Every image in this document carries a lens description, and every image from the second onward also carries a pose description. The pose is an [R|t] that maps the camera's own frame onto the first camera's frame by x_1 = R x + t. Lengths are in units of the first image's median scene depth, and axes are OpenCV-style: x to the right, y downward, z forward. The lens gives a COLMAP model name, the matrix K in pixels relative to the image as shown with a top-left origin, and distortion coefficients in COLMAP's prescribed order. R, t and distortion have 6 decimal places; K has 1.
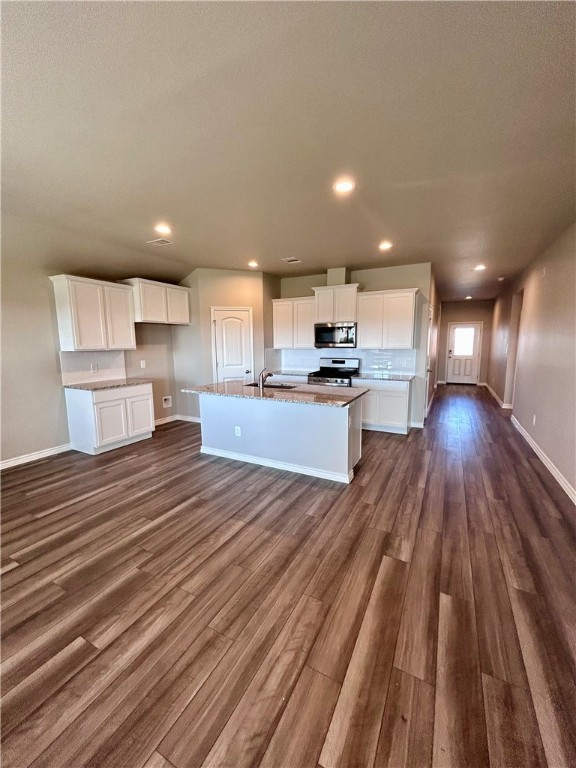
lens RADIAL K [[308.8, 0, 289.4], [0, 308.8, 382.6], [0, 0, 1]] dist [0.003262, 0.000109]
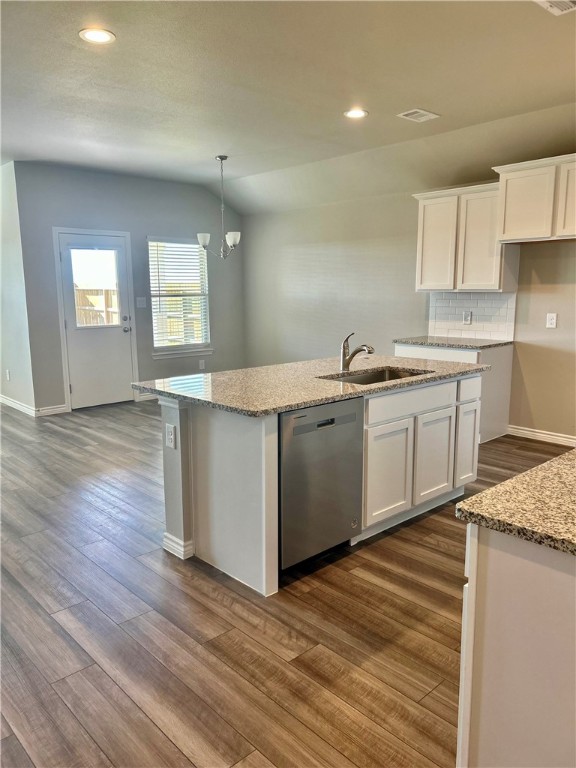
lens RADIAL K [[576.7, 0, 285.6], [0, 576.7, 384.5], [0, 0, 1]] dist [0.041186, -0.043078]
pose [[-0.331070, 0.162917, -0.929436, 0.634534], [-0.117012, 0.970292, 0.211758, -0.113490], [0.936323, 0.178862, -0.302172, 0.917607]]
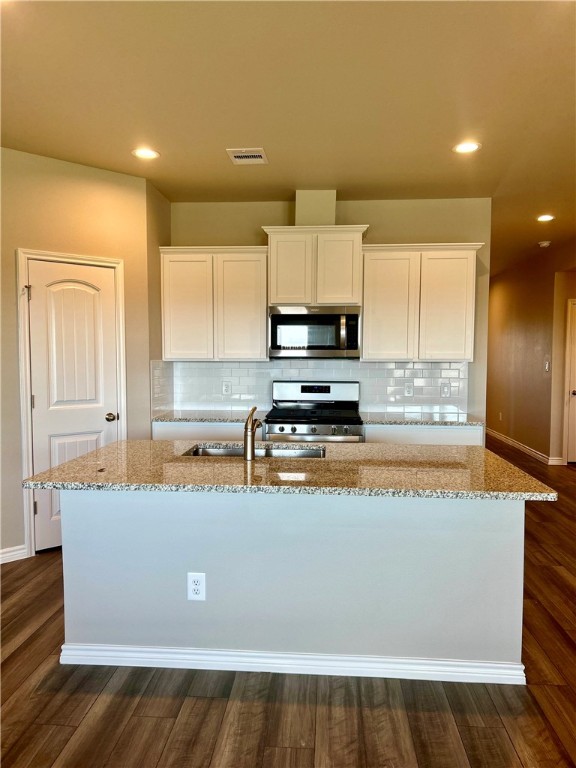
lens RADIAL K [[576.7, 0, 287.5], [0, 576.7, 385.0], [0, 0, 1]] dist [0.041186, -0.043078]
pose [[0.918460, -0.014207, 0.395260, -0.252293], [0.042955, 0.997026, -0.063979, -0.021361], [-0.393175, 0.075741, 0.916339, 0.244355]]
